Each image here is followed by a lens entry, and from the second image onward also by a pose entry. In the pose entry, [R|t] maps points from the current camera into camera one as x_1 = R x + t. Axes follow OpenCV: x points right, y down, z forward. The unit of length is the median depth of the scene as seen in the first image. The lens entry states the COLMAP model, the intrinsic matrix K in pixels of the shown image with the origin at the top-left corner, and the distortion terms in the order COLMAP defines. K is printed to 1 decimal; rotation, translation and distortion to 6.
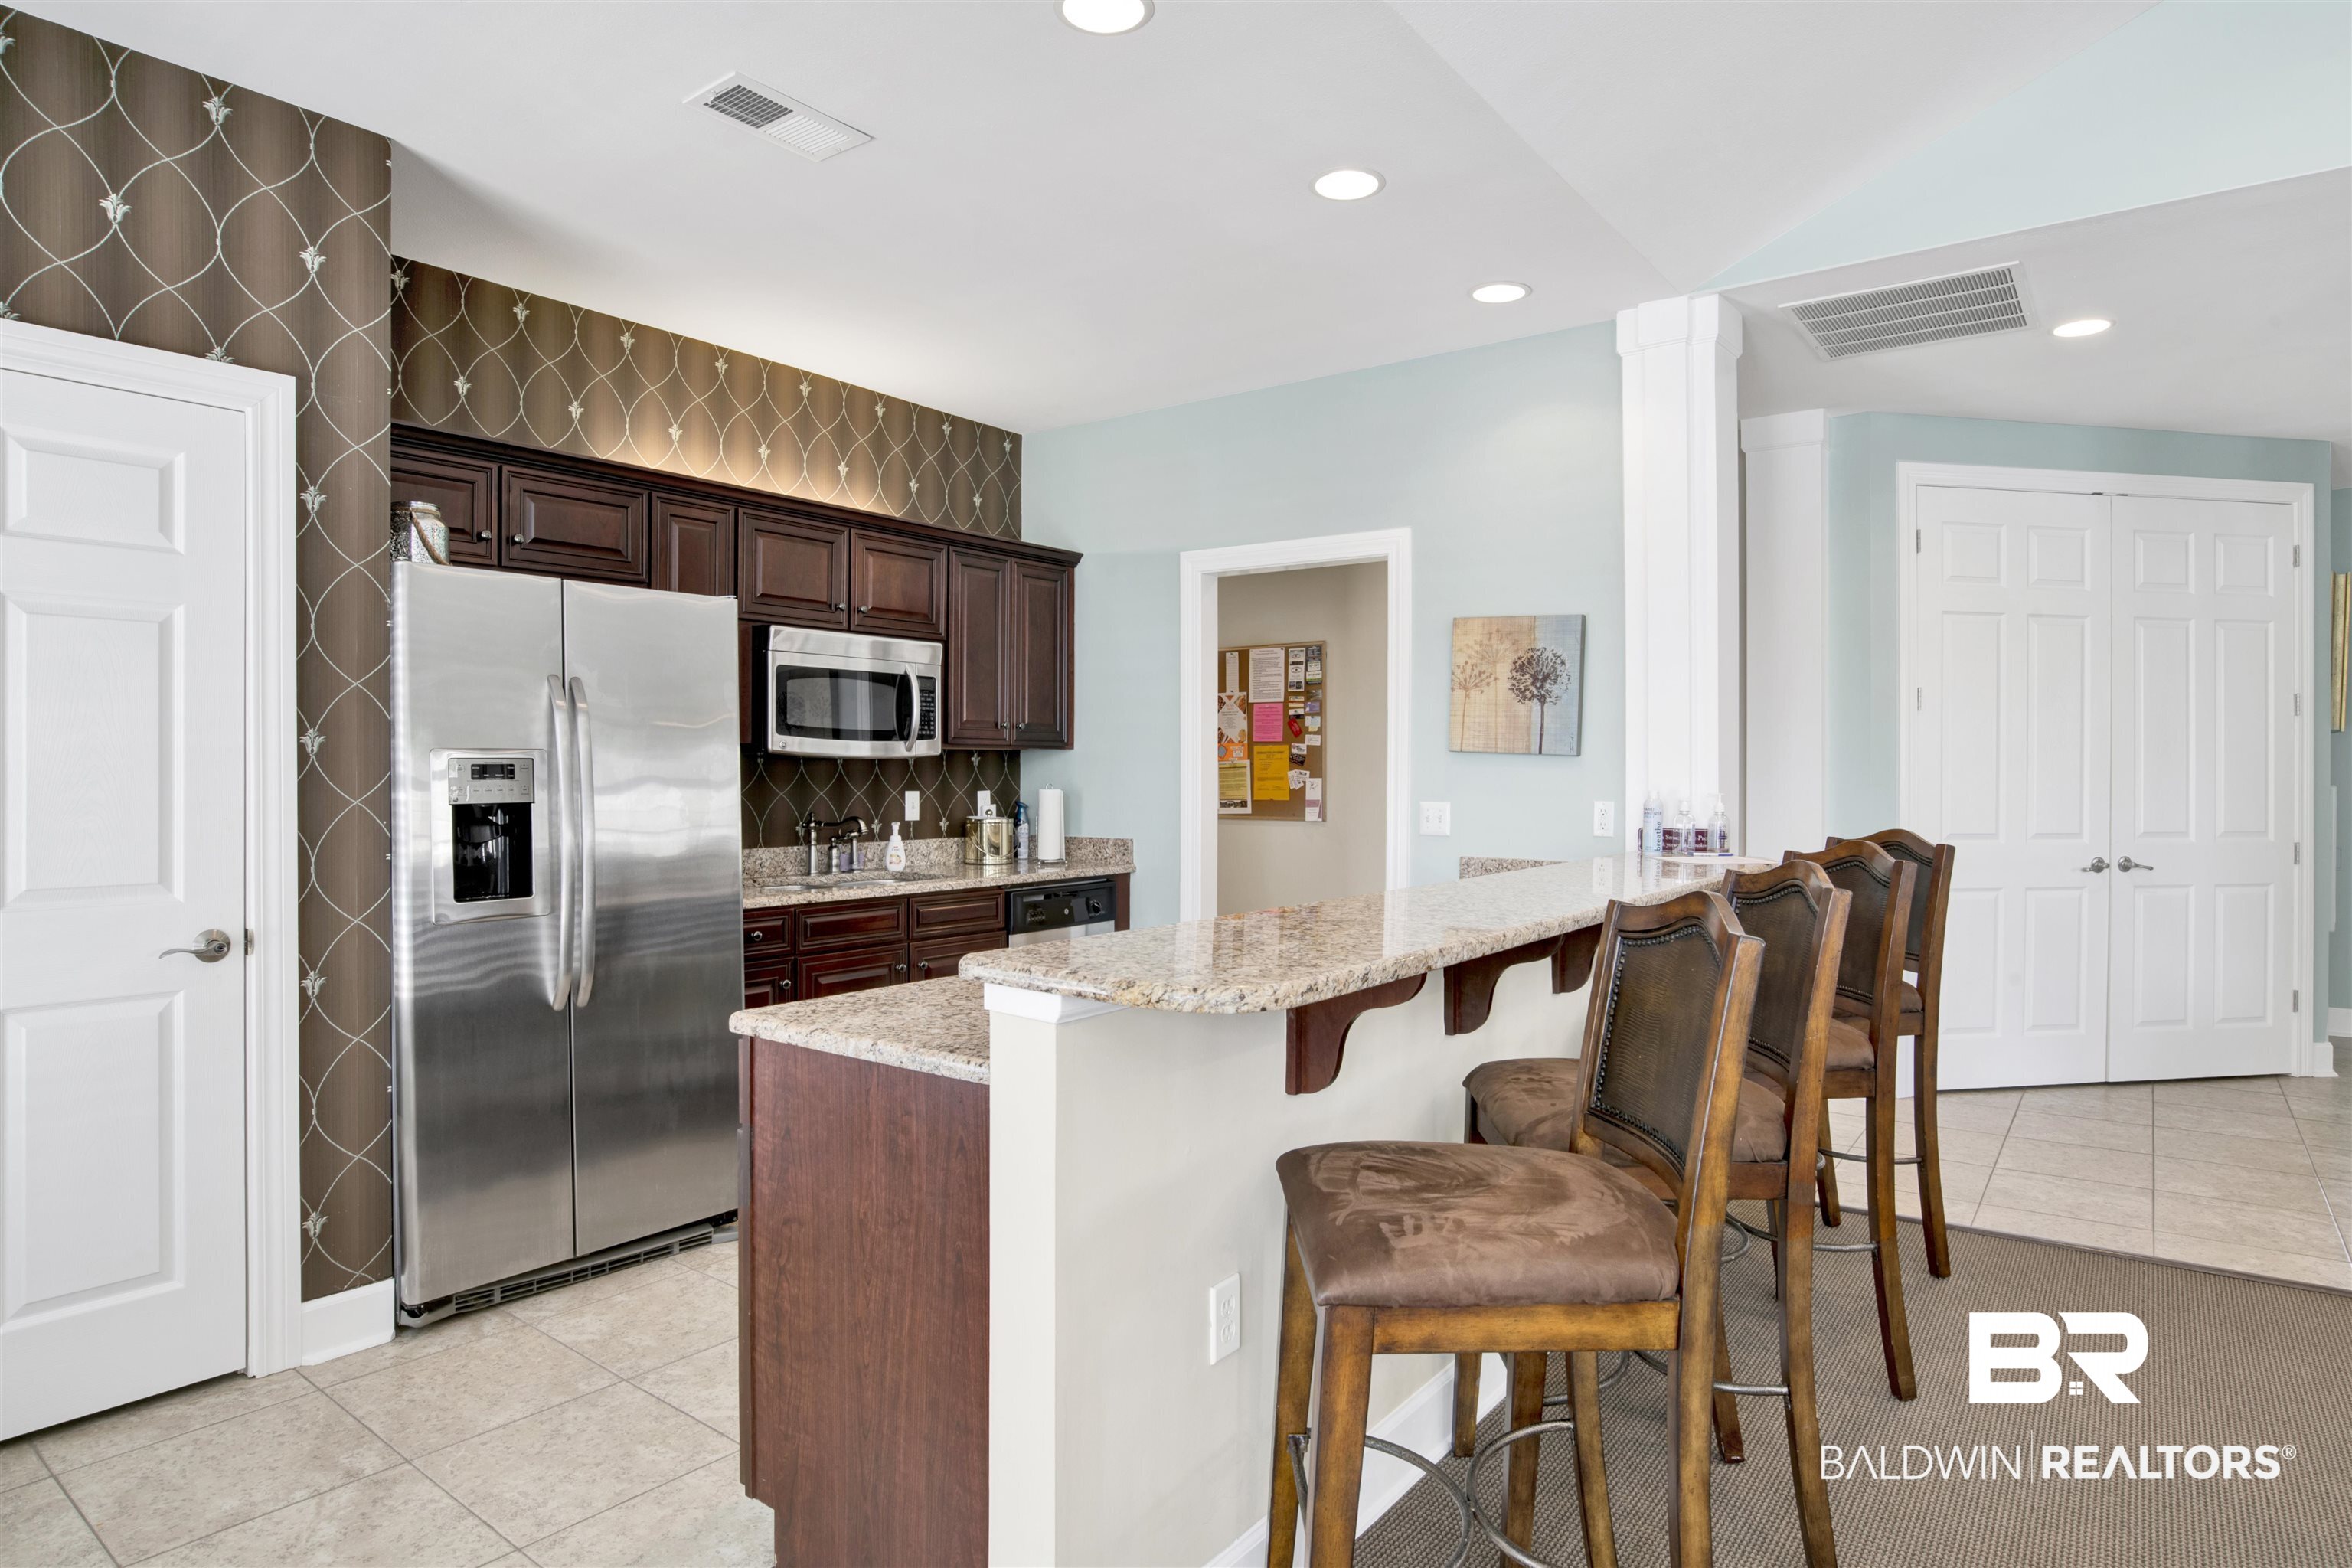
lens RADIAL K [[1342.0, 0, 1195.7], [0, 1342.0, 770.8], [0, 0, 1]] dist [-0.054156, 0.014229]
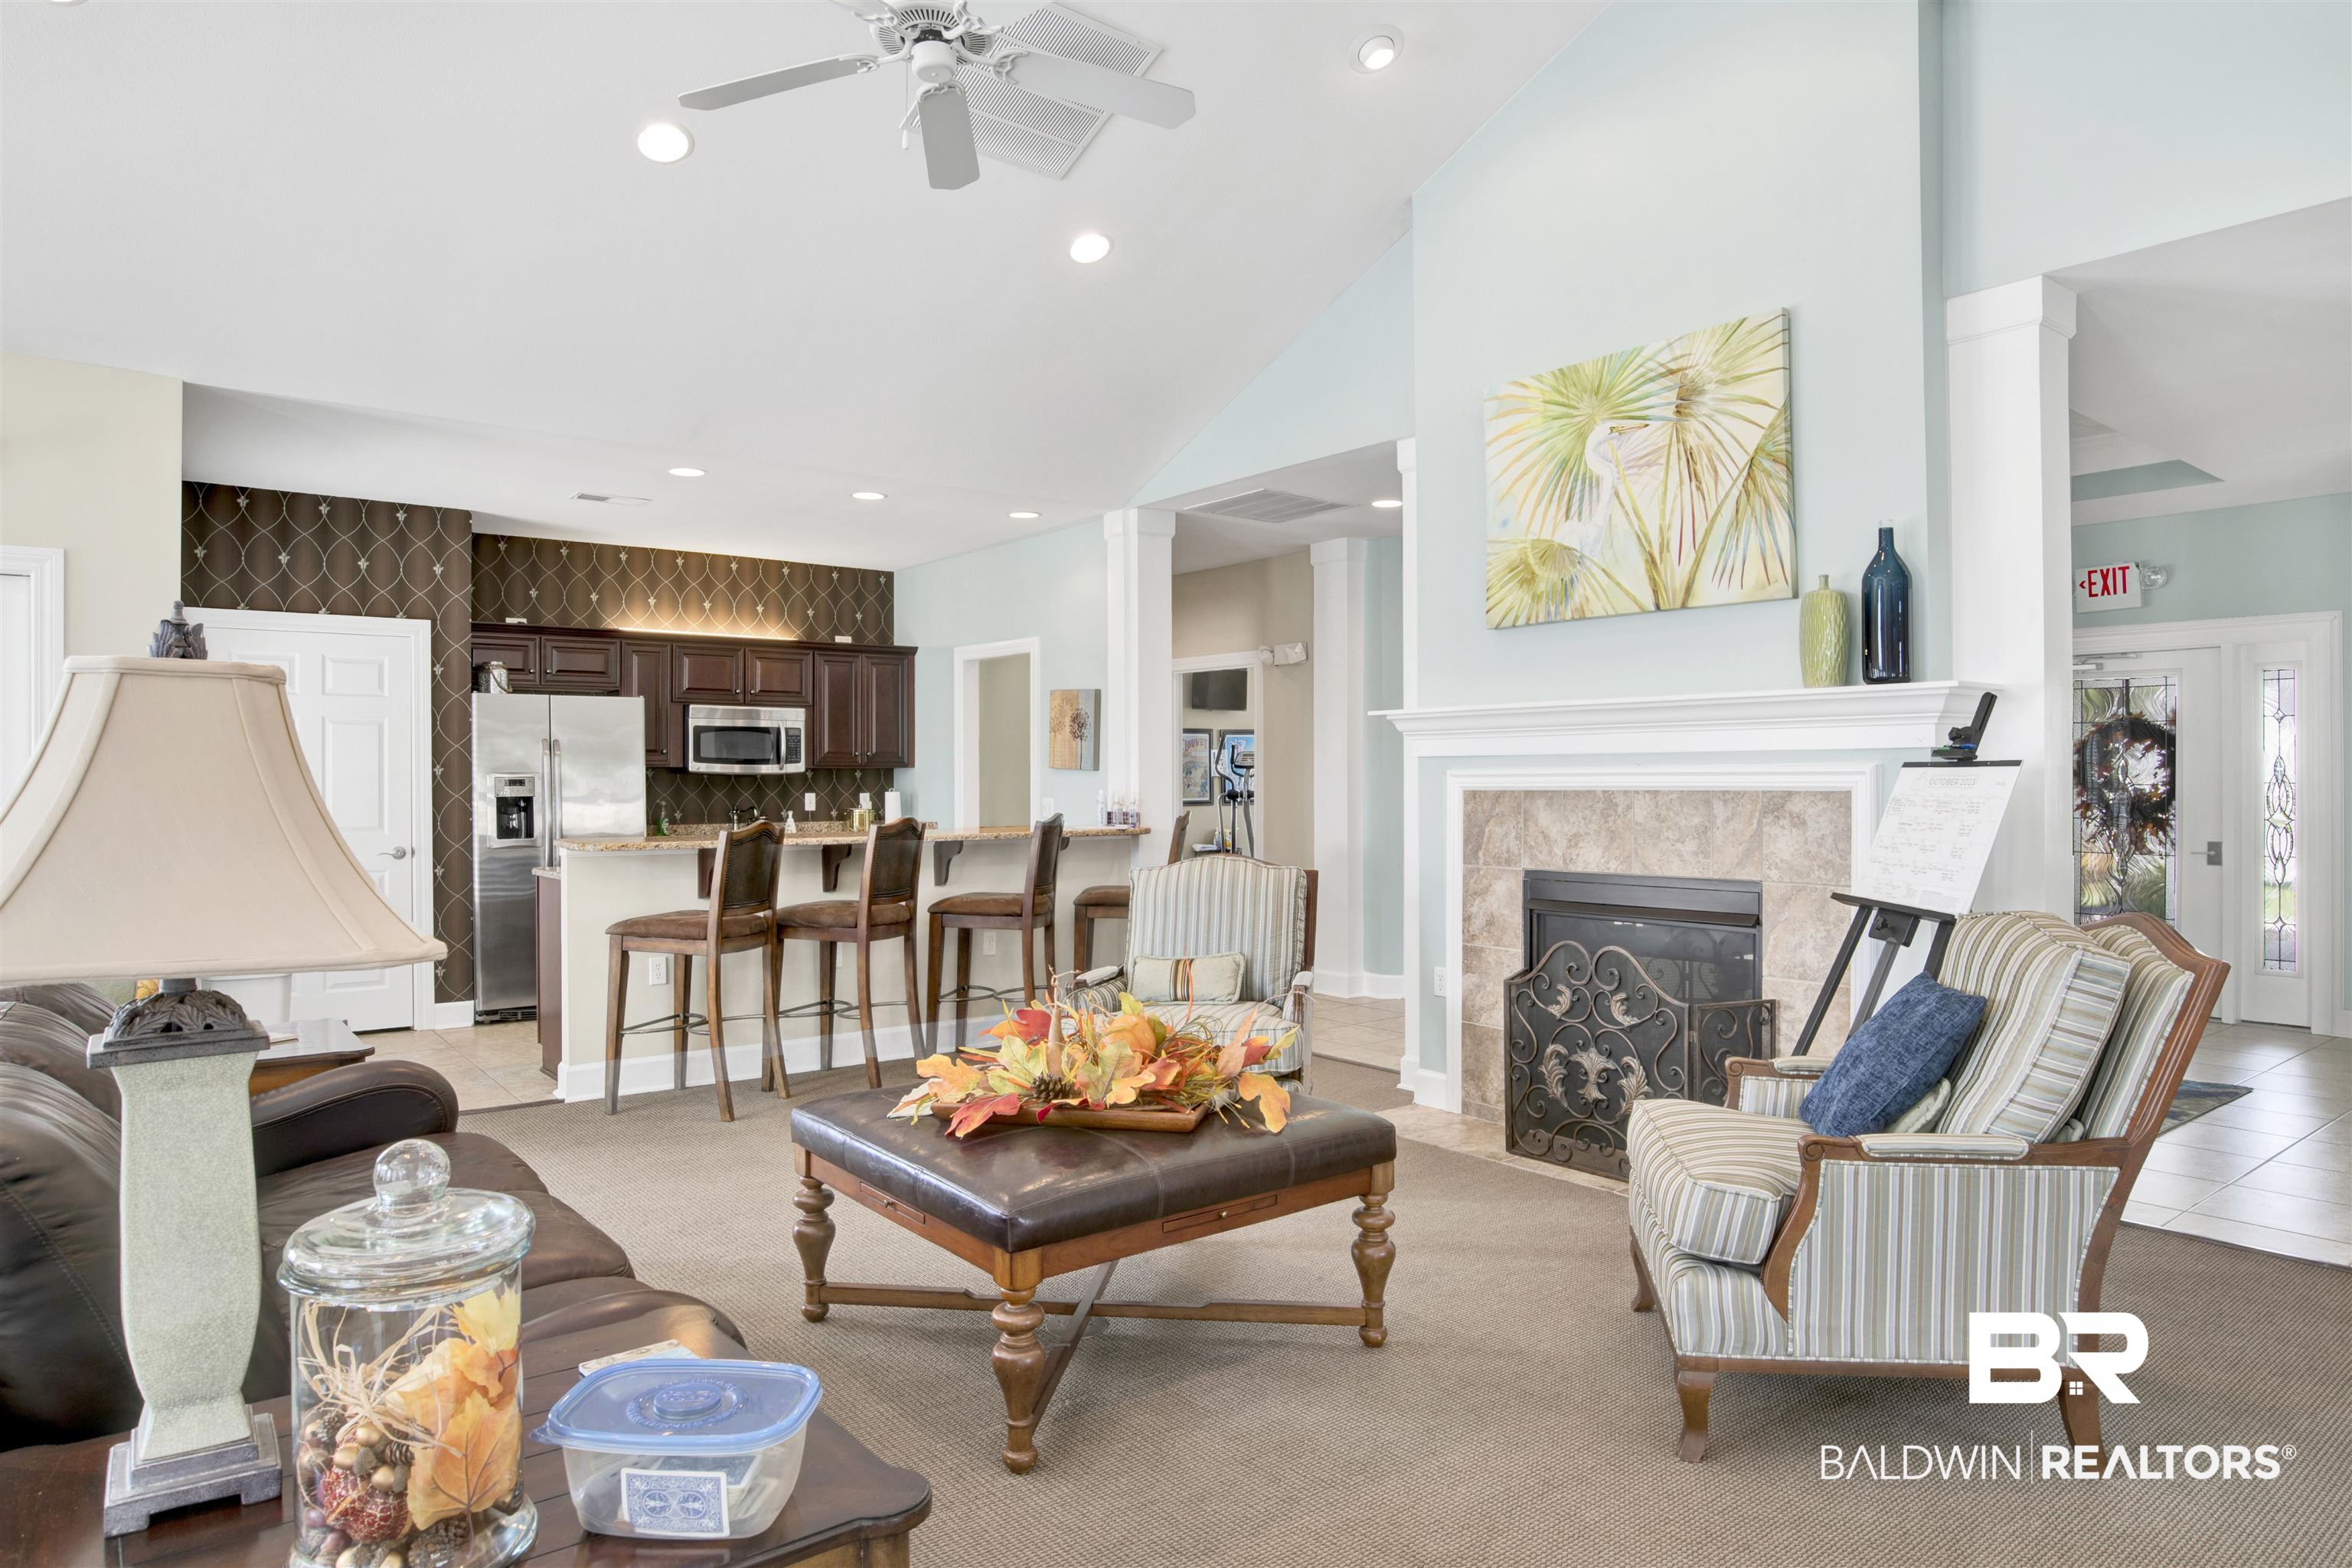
lens RADIAL K [[1428.7, 0, 1165.9], [0, 1428.7, 784.6], [0, 0, 1]] dist [-0.044997, -0.001558]
pose [[0.959601, -0.004297, -0.281330, 0.840866], [0.005316, 0.999982, 0.002857, 0.001890], [0.281313, -0.004238, 0.959607, -0.699710]]
